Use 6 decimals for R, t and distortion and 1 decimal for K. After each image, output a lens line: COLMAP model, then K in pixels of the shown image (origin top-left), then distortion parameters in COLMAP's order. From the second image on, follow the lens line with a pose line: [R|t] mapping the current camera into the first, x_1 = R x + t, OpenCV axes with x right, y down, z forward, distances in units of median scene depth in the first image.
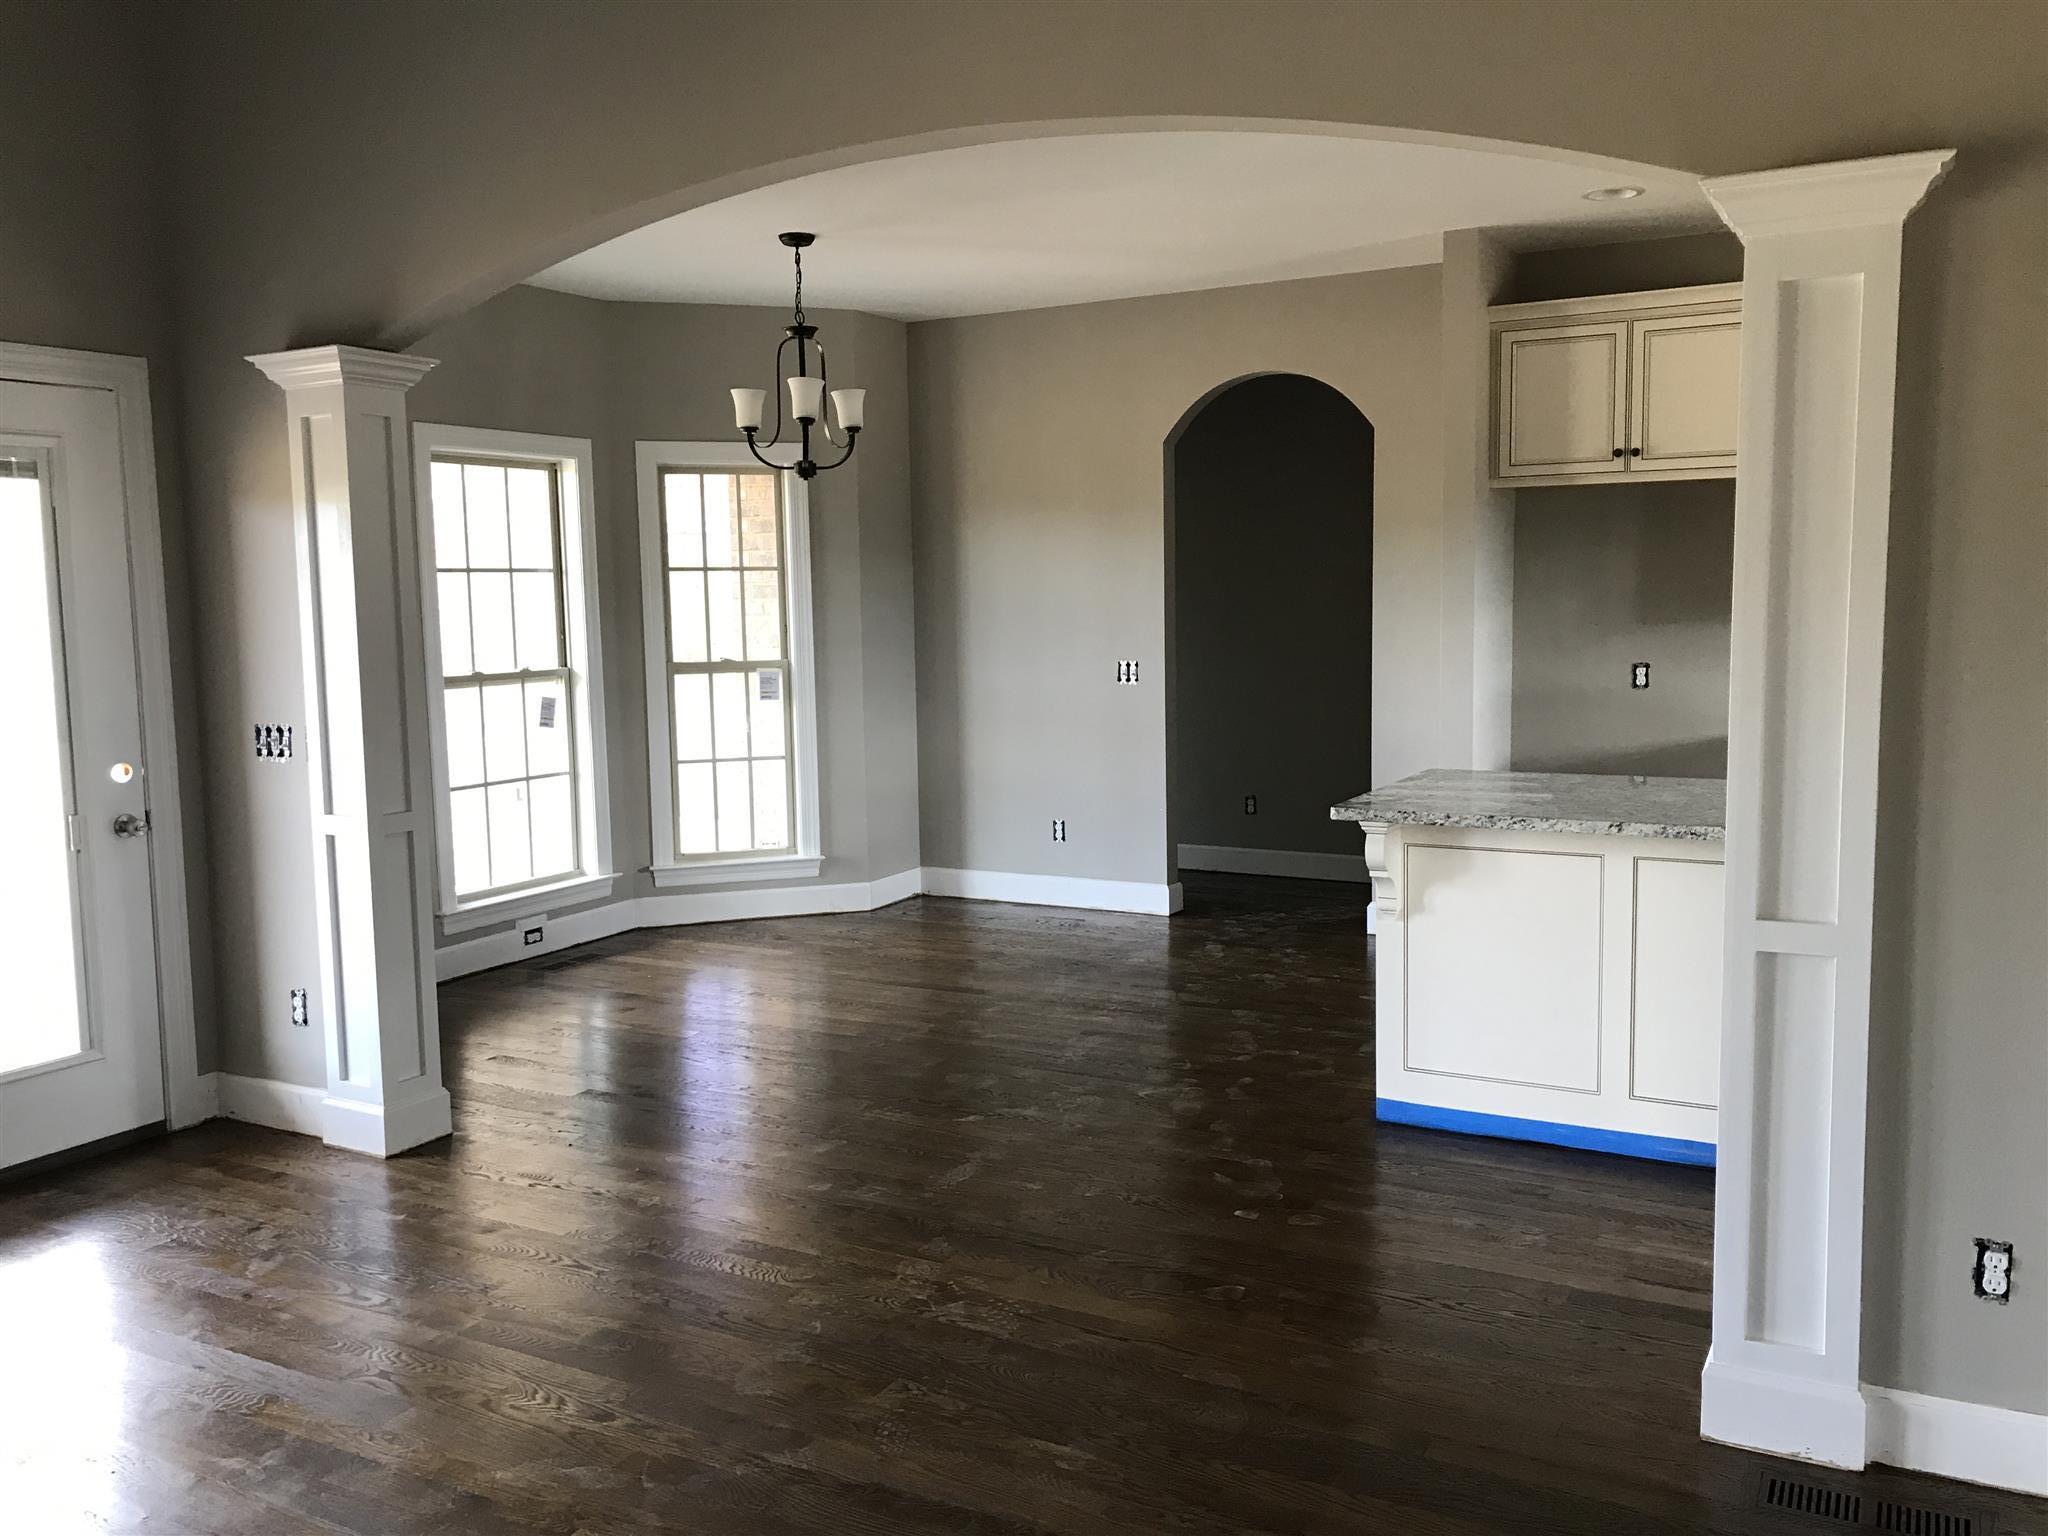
lens RADIAL K [[1684.7, 0, 1028.6], [0, 1684.7, 781.9], [0, 0, 1]] dist [0.070845, -0.097152]
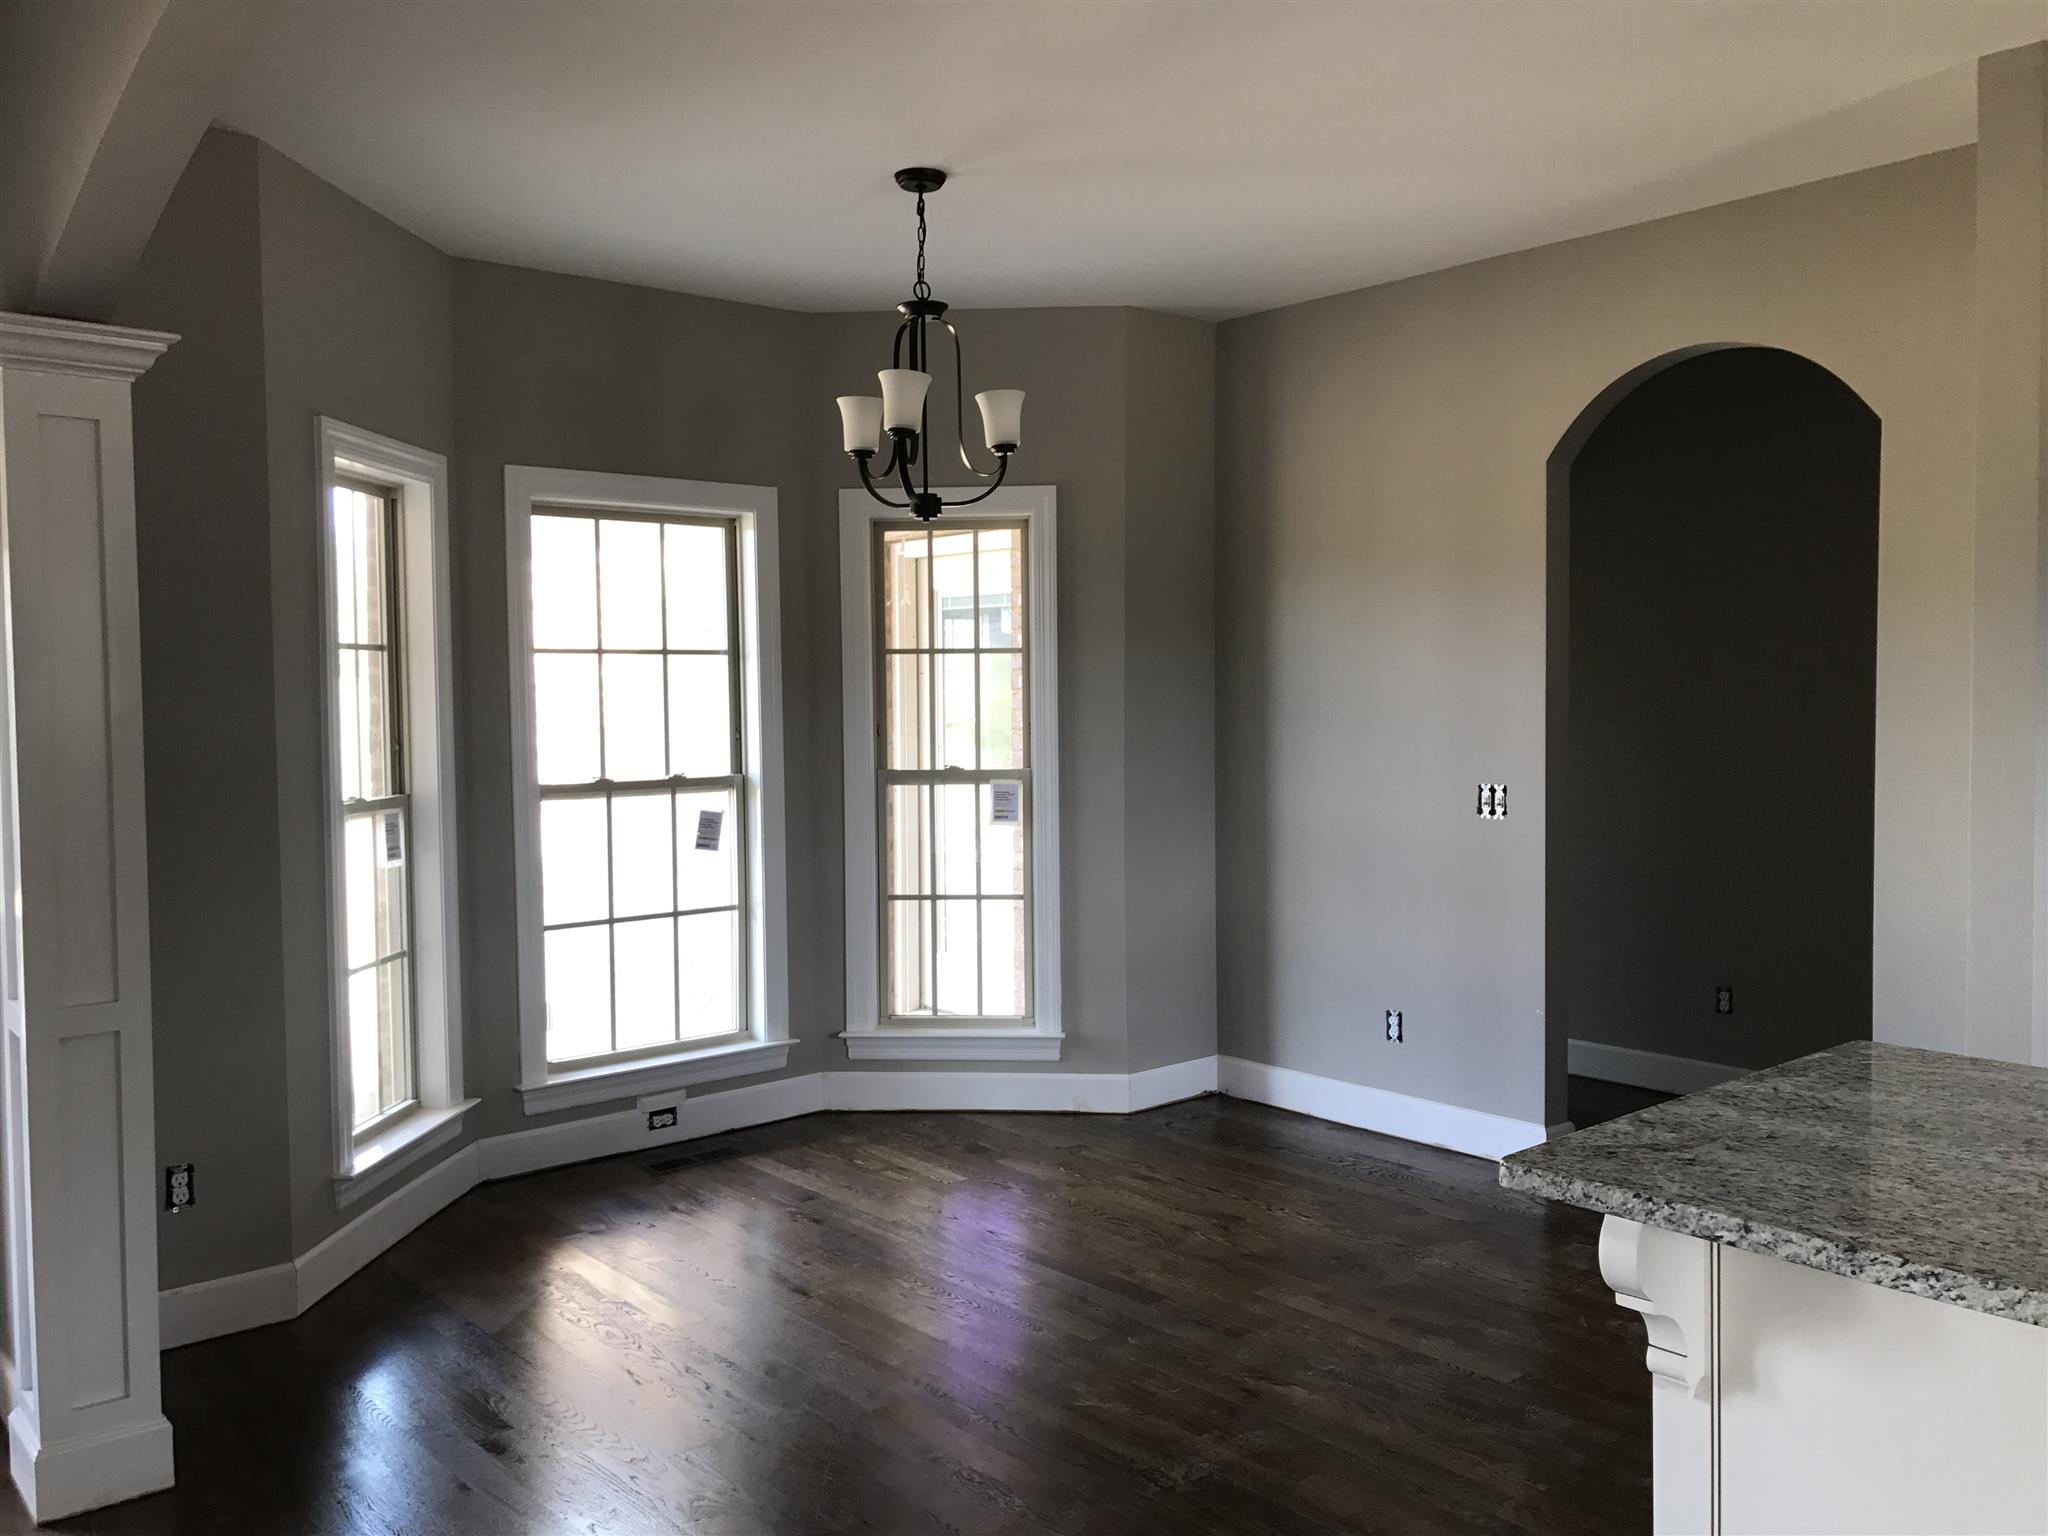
lens RADIAL K [[1684.7, 0, 1021.2], [0, 1684.7, 768.6], [0, 0, 1]] dist [0.070845, -0.097152]
pose [[0.932570, 0.025971, -0.360054, 0.139068], [-0.047553, 0.997555, -0.051209, -0.037581], [0.357844, 0.064878, 0.931525, 0.326864]]
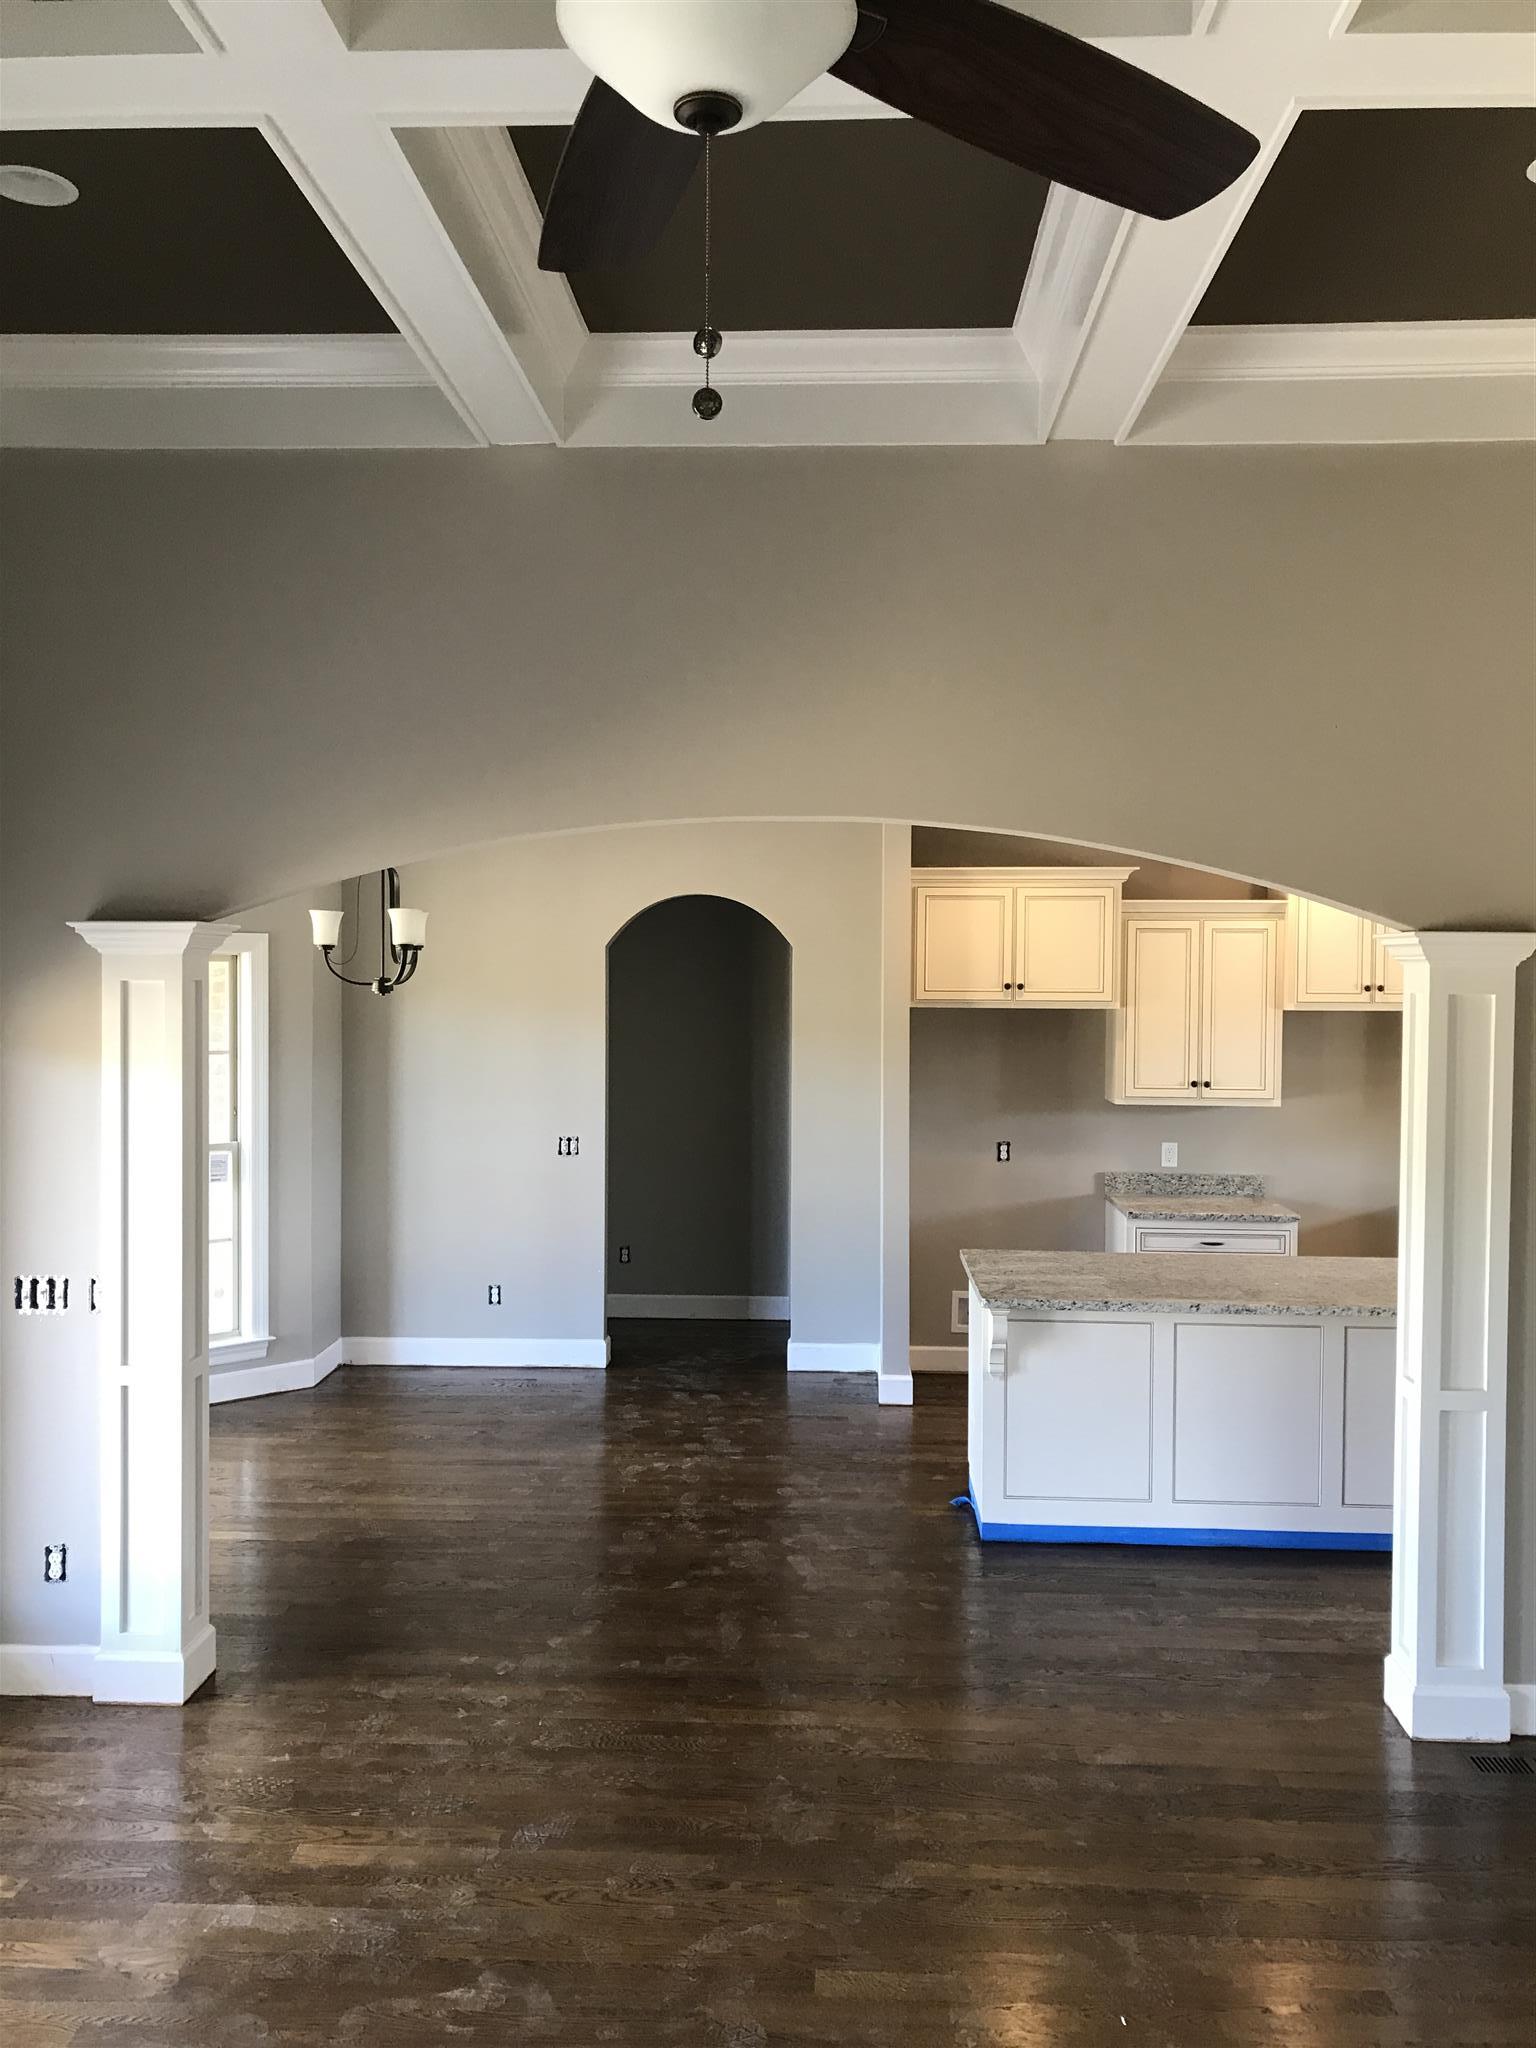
lens RADIAL K [[1684.7, 0, 789.2], [0, 1684.7, 1014.4], [0, 0, 1]] dist [0.070845, -0.097152]
pose [[0.894255, 0.012368, 0.447387, -0.335936], [0.027308, 0.996248, -0.082124, -0.062295], [-0.446724, 0.085657, 0.890562, -0.065606]]
